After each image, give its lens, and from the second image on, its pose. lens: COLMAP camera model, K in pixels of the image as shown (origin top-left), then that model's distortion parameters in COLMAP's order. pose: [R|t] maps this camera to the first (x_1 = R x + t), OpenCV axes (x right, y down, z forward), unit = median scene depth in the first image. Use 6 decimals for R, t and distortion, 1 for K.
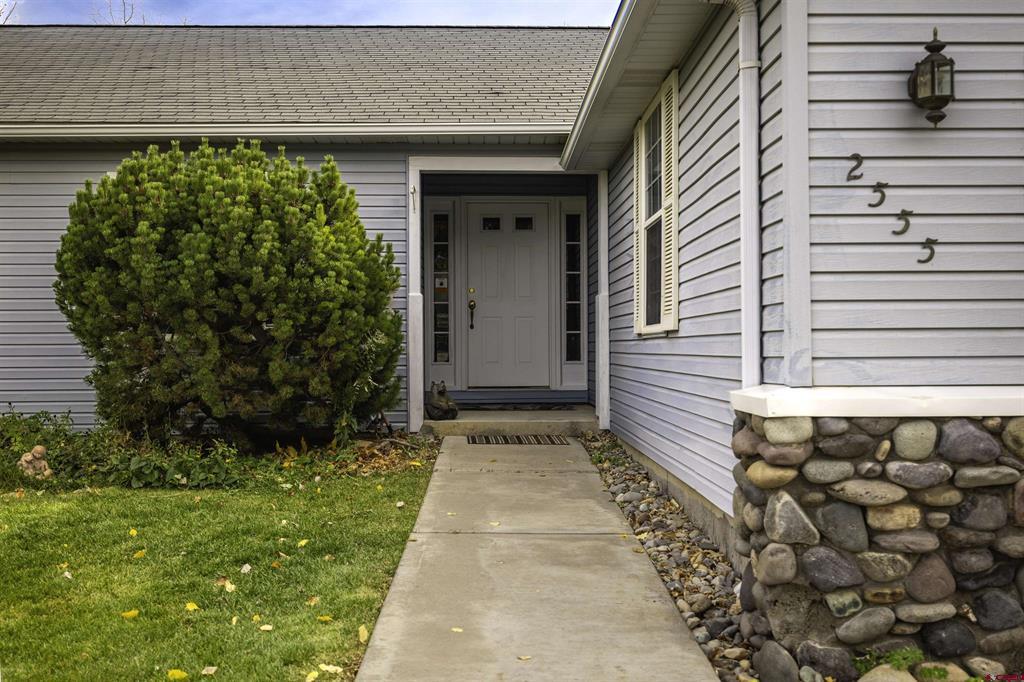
lens RADIAL K [[1021.5, 0, 510.3], [0, 1021.5, 343.5], [0, 0, 1]] dist [0.043293, 0.000000]
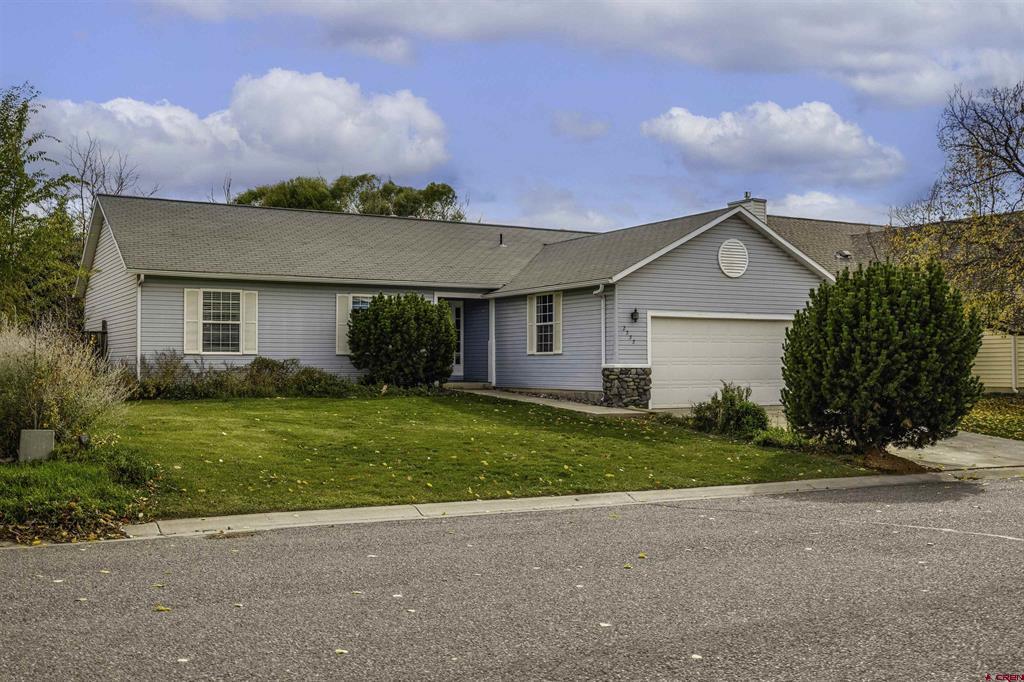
lens RADIAL K [[1021.5, 0, 512.9], [0, 1021.5, 340.6], [0, 0, 1]] dist [0.043293, 0.000000]
pose [[0.880075, 0.020016, 0.474413, -1.696233], [-0.008717, 0.999624, -0.026004, 0.037566], [-0.474755, 0.018750, 0.879918, -2.191341]]
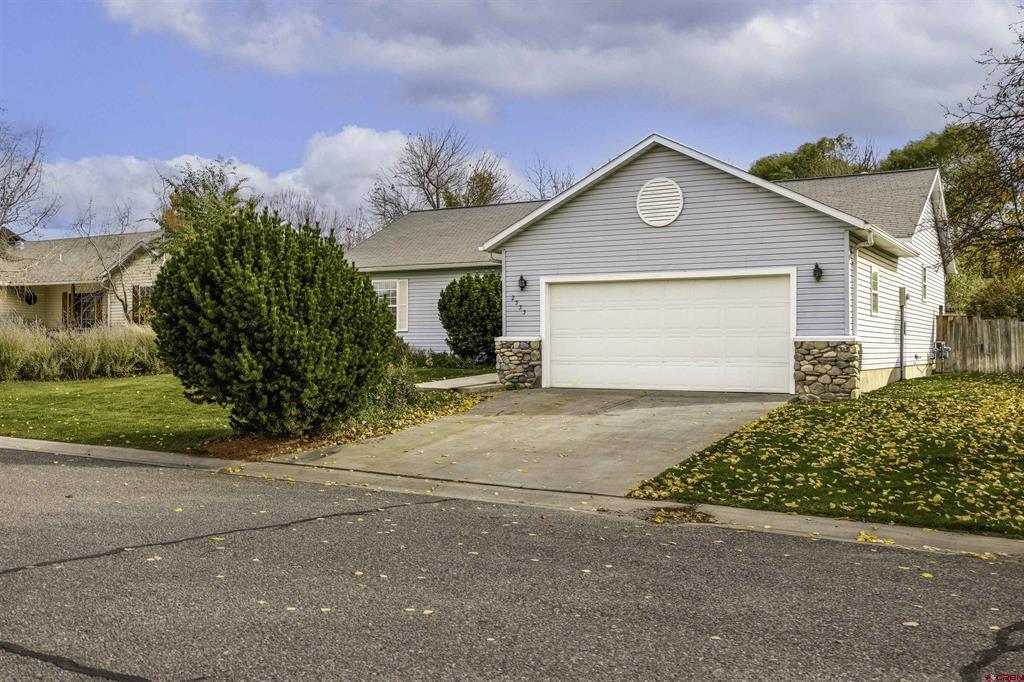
lens RADIAL K [[1021.5, 0, 512.8], [0, 1021.5, 331.4], [0, 0, 1]] dist [0.043293, 0.000000]
pose [[0.854451, 0.001538, -0.519529, 1.735761], [-0.008364, 0.999907, -0.010797, 0.040422], [0.519464, 0.013571, 0.854384, -2.033016]]
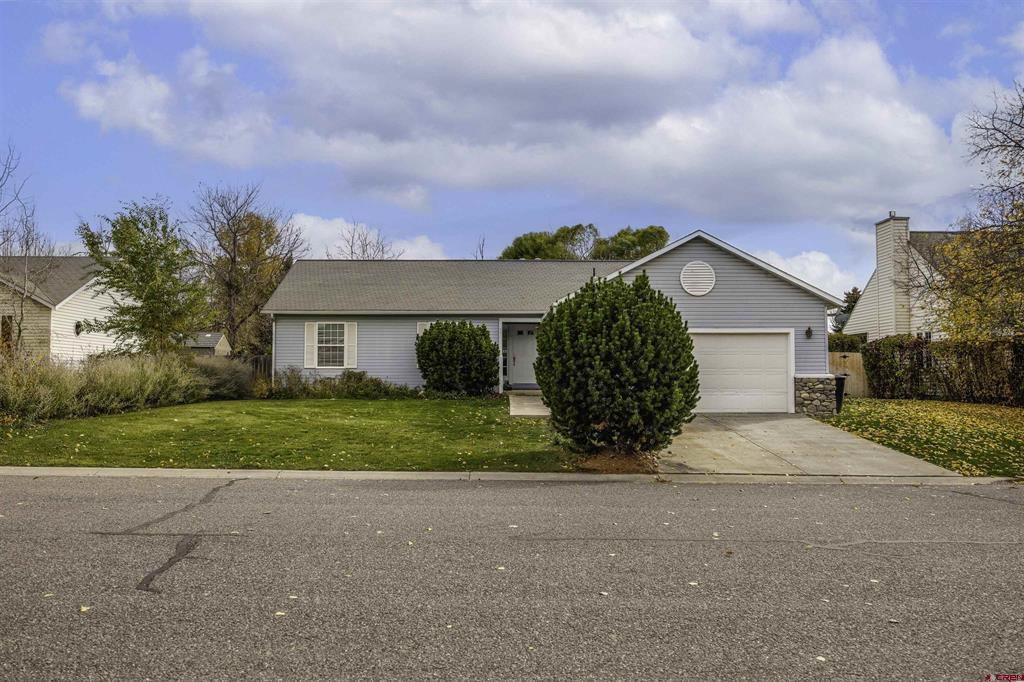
lens RADIAL K [[831.1, 0, 512.5], [0, 831.1, 352.0], [0, 0, 1]] dist [-0.014605, -0.001359]
pose [[0.999965, 0.008299, -0.001064, -0.064523], [-0.008329, 0.999459, -0.031808, 0.042609], [0.000799, 0.031815, 0.999493, -2.604540]]
